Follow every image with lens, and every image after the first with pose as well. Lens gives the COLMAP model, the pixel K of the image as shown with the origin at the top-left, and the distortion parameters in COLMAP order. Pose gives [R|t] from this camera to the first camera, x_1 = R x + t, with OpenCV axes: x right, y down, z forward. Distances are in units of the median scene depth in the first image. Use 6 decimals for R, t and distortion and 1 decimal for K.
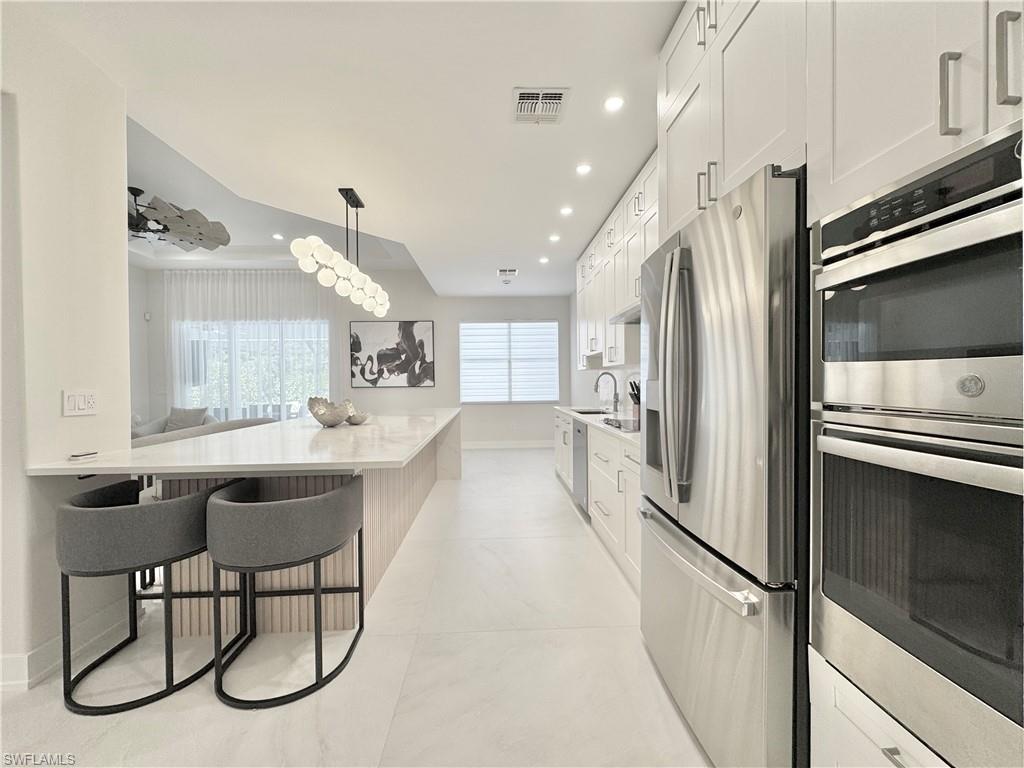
lens RADIAL K [[411.6, 0, 512.0], [0, 411.6, 384.0], [0, 0, 1]] dist [-0.000783, -0.000062]
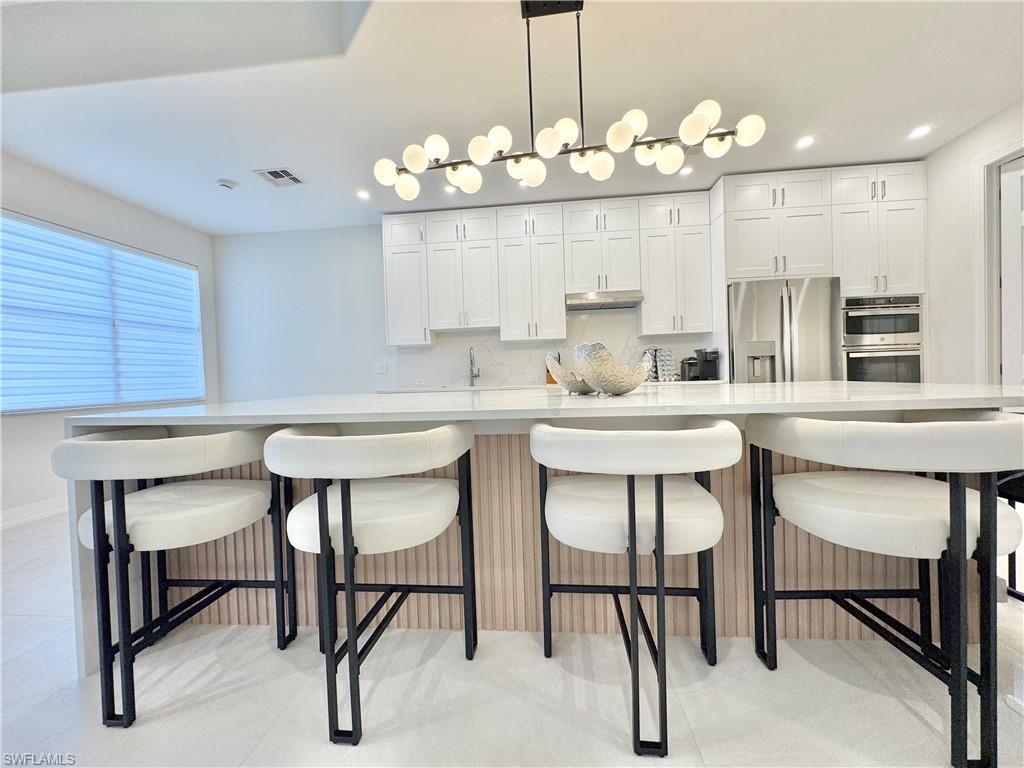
lens RADIAL K [[411.1, 0, 511.9], [0, 411.1, 384.3], [0, 0, 1]] dist [-0.000004, 0.000019]
pose [[0.141607, -0.013721, 0.989828, -0.449056], [0.037466, 0.999262, 0.008492, 0.033979], [-0.989214, 0.035882, 0.142017, 0.459973]]
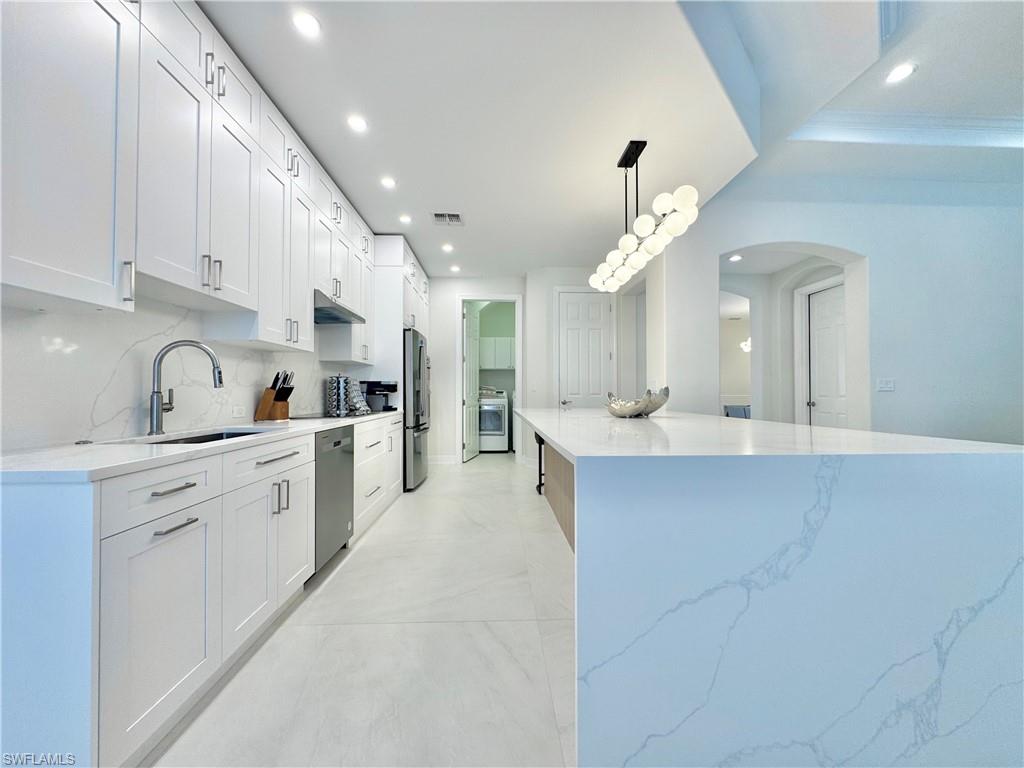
lens RADIAL K [[411.1, 0, 511.9], [0, 411.1, 384.3], [0, 0, 1]] dist [-0.000004, 0.000019]
pose [[-0.999902, 0.013559, 0.003455, -0.063949], [0.013512, 0.999820, -0.013293, 0.016284], [-0.003634, -0.013245, -0.999906, 0.855706]]
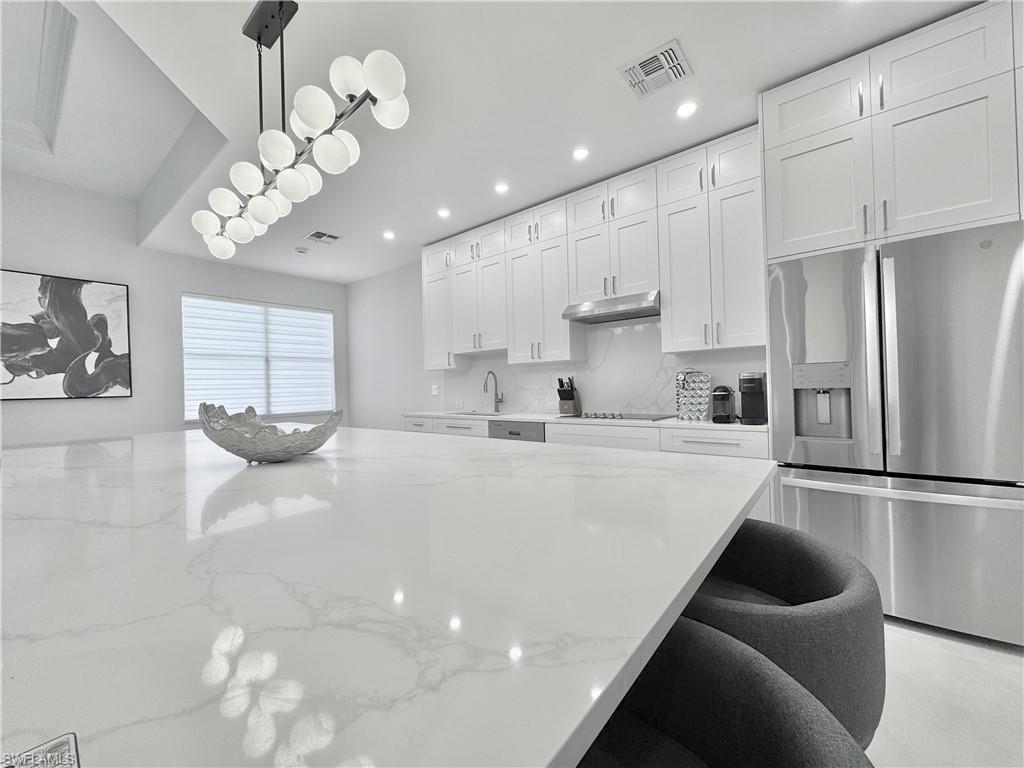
lens RADIAL K [[411.6, 0, 512.0], [0, 411.6, 384.0], [0, 0, 1]] dist [-0.000783, -0.000062]
pose [[0.667319, -0.001142, 0.744771, -0.264798], [0.024255, 0.999502, -0.020200, 0.012971], [-0.744377, 0.031545, 0.667015, 0.203161]]
